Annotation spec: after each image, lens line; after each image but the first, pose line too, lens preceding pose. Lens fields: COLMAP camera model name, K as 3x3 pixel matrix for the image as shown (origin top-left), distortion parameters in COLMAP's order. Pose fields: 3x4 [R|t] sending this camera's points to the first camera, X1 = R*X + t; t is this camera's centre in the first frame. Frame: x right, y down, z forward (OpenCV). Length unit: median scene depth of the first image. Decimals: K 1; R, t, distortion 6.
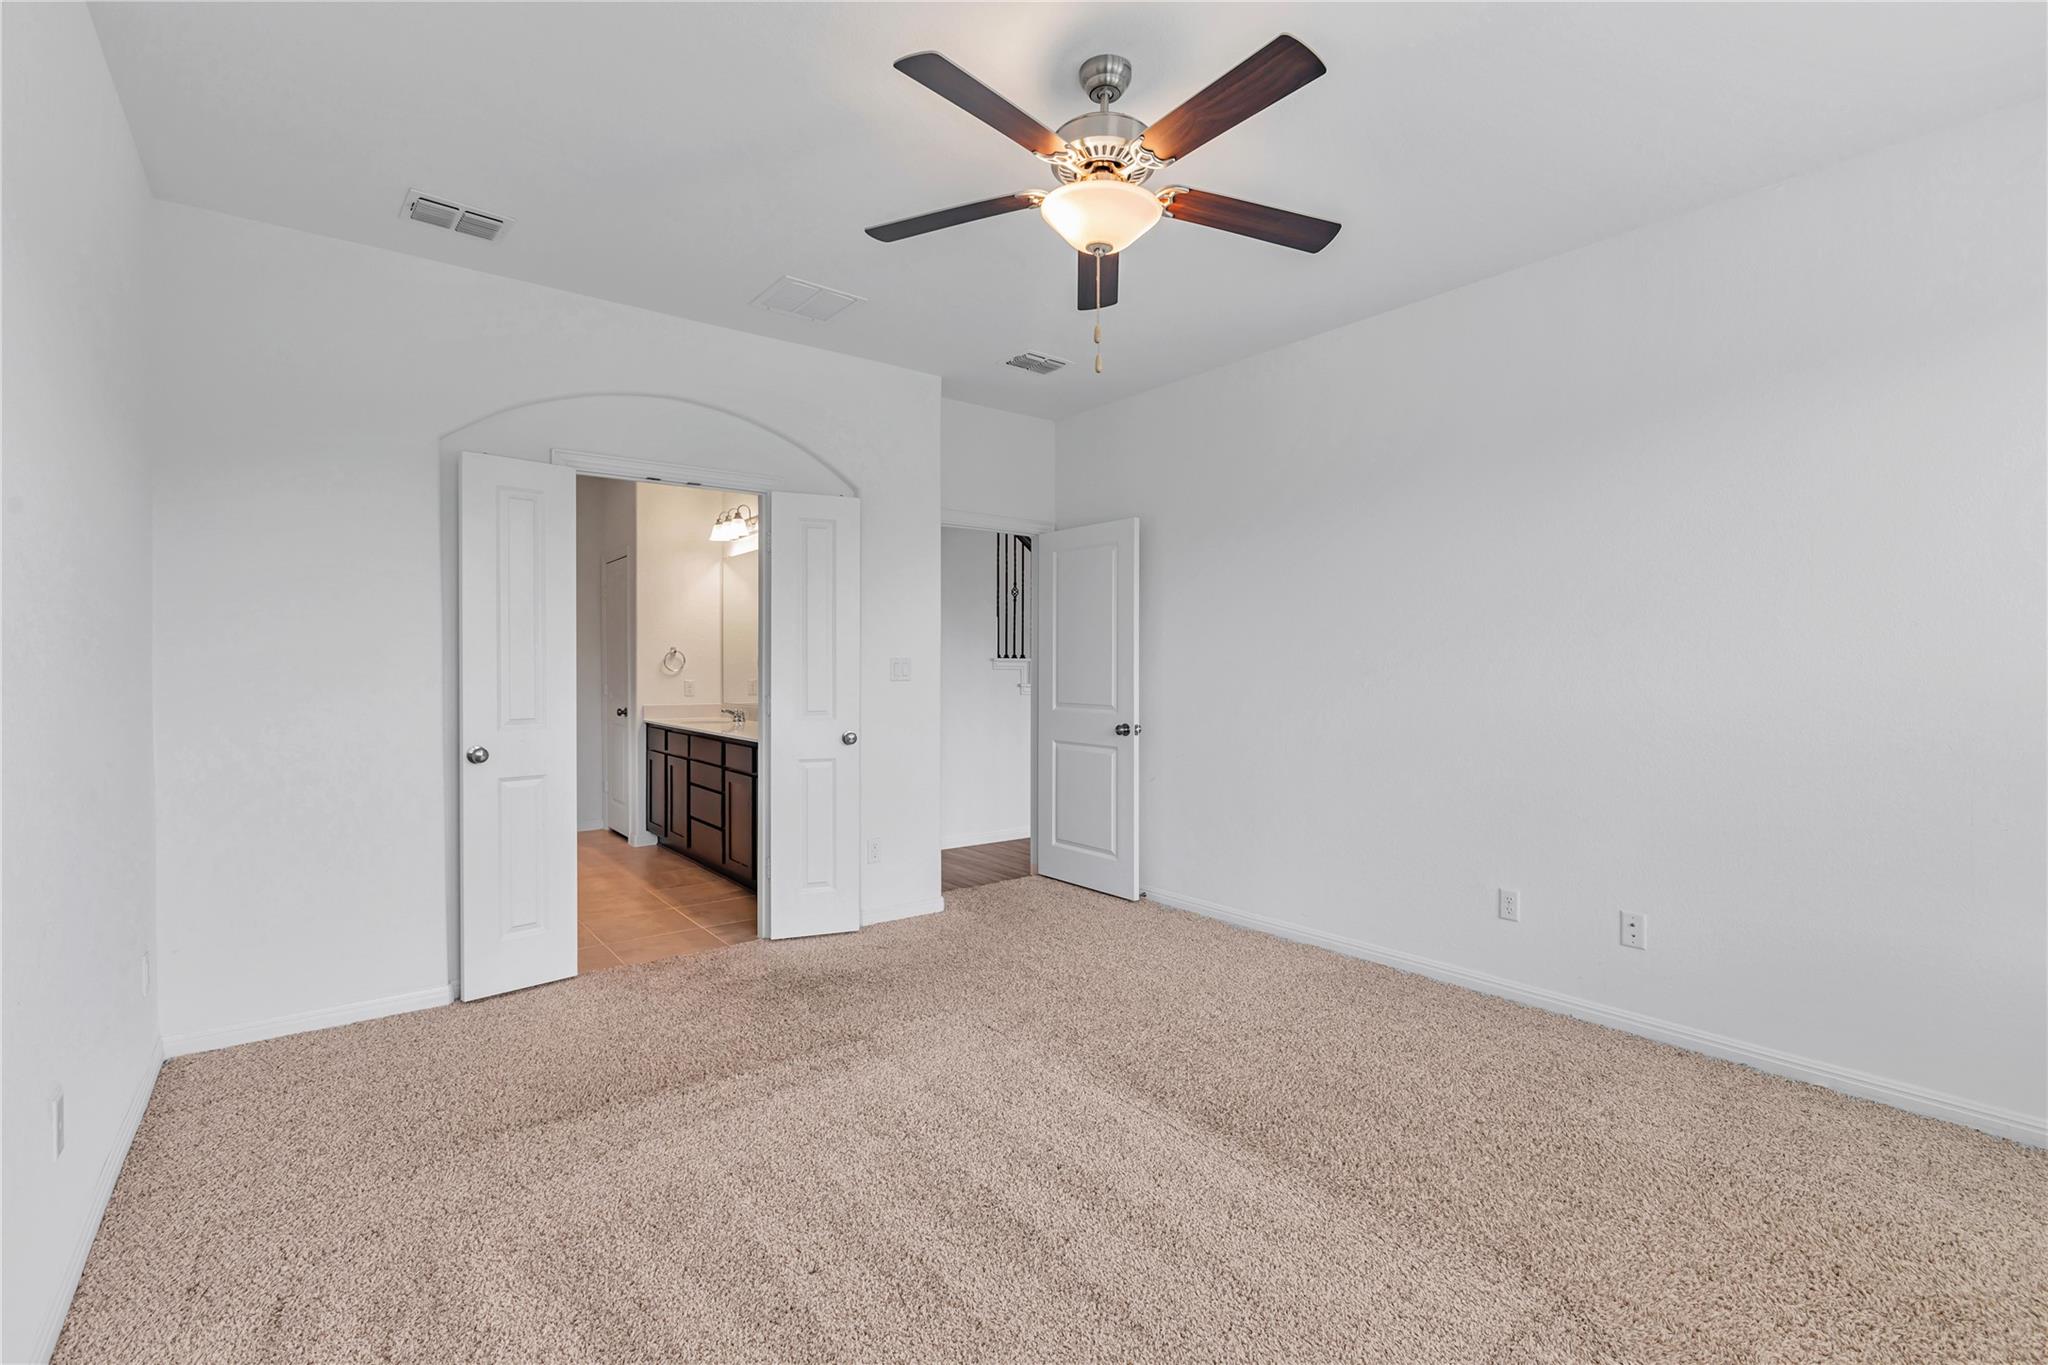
lens RADIAL K [[924.3, 0, 1024.0], [0, 924.3, 682.5], [0, 0, 1]] dist [-0.000438, -0.000092]
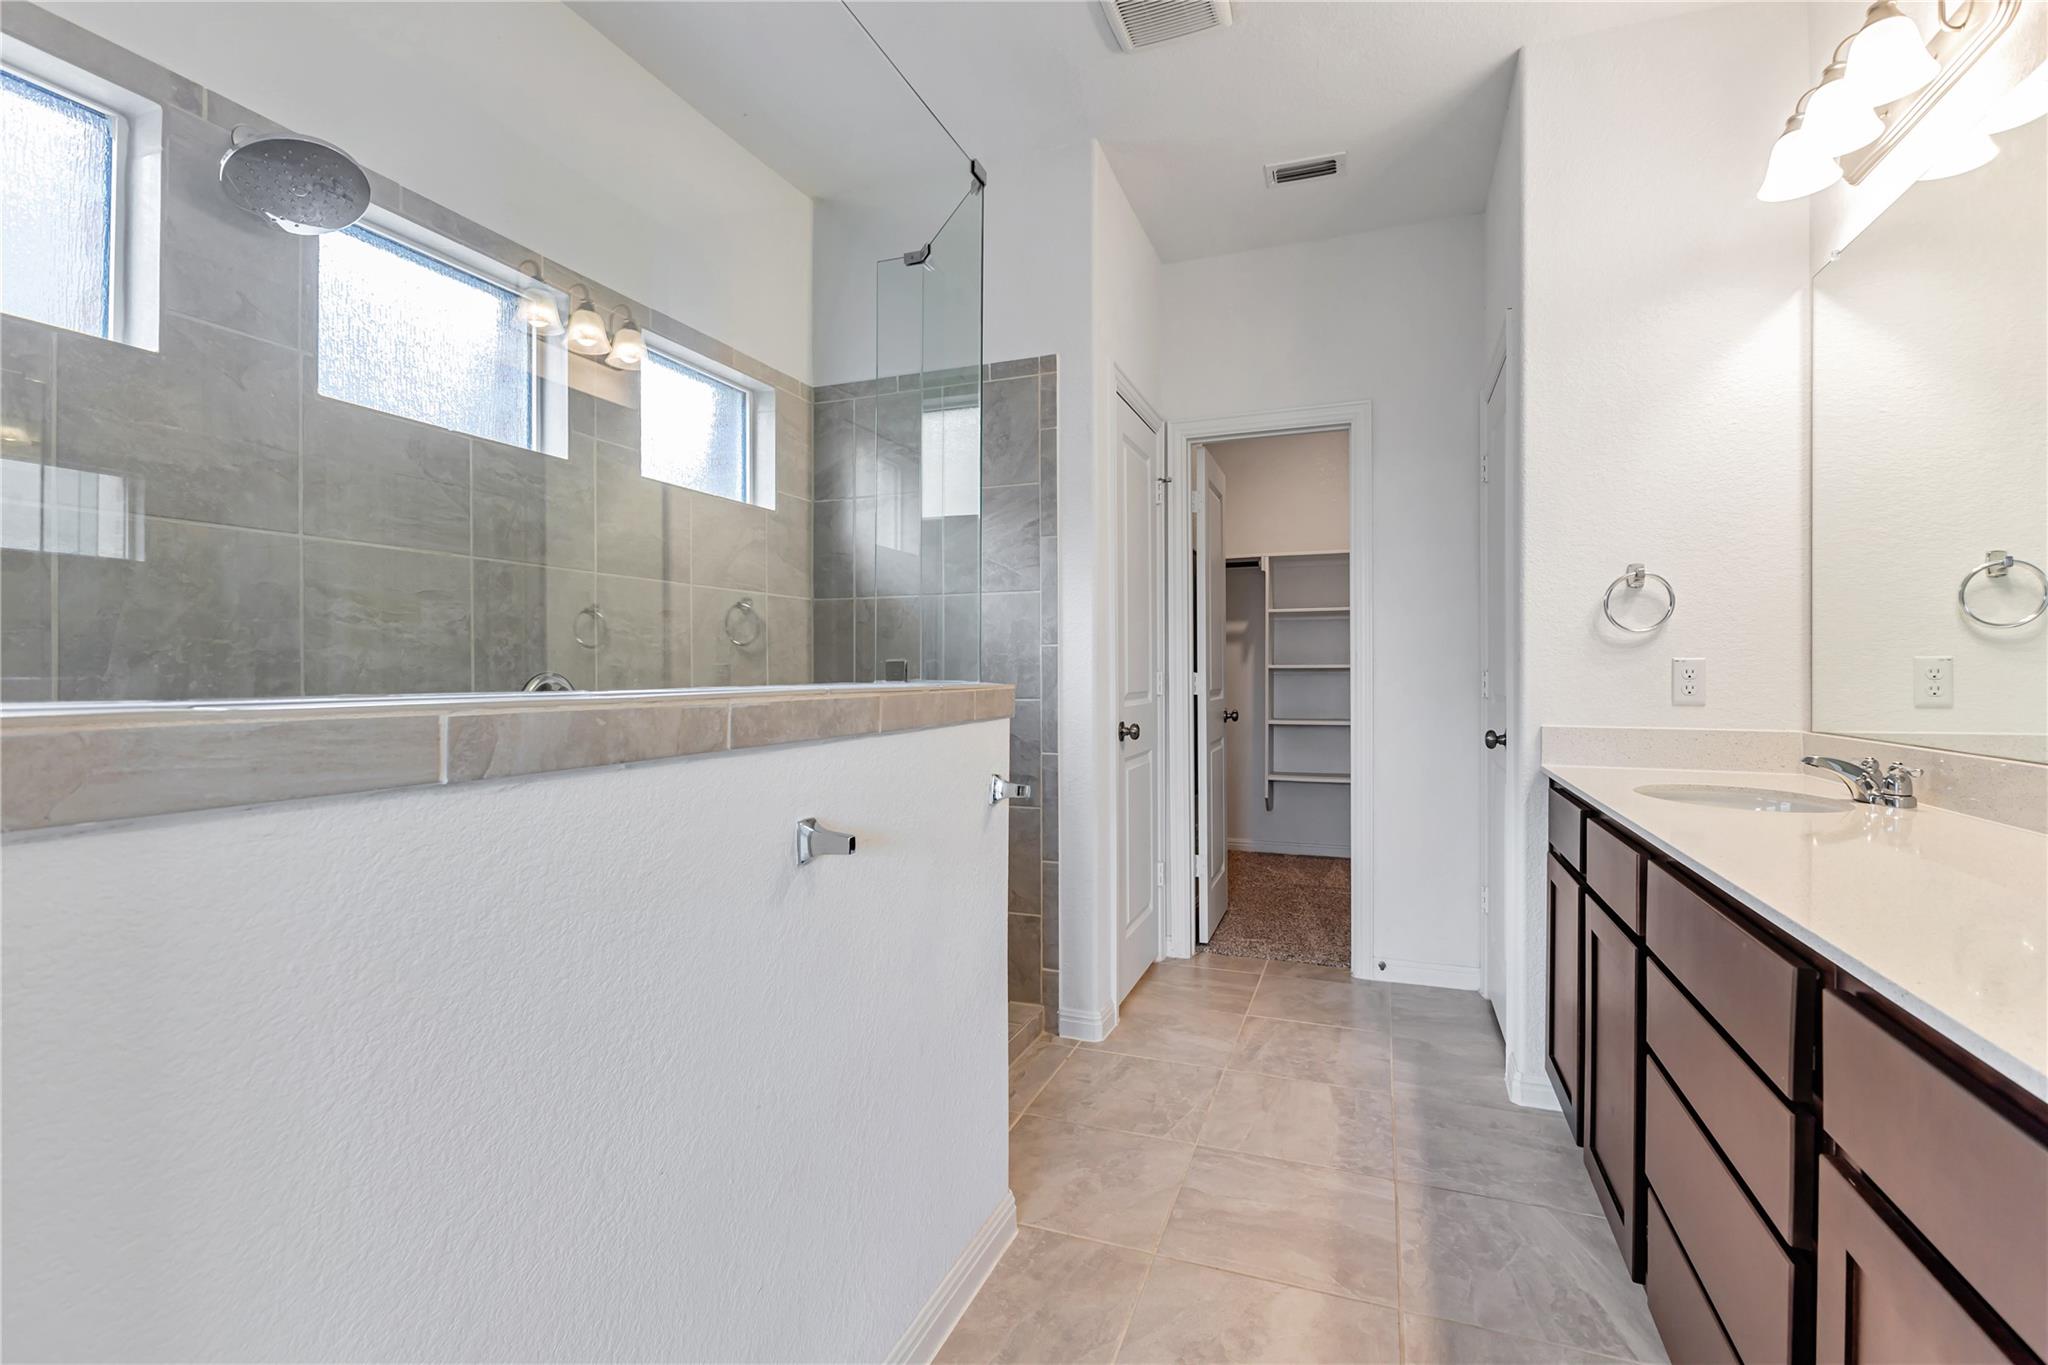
lens RADIAL K [[924.3, 0, 1024.0], [0, 924.3, 682.5], [0, 0, 1]] dist [-0.000438, -0.000092]
pose [[0.522021, 0.002918, -0.852928, -0.200320], [-0.000711, 0.999995, 0.002986, 0.006321], [0.852933, -0.000952, 0.522020, 0.616615]]
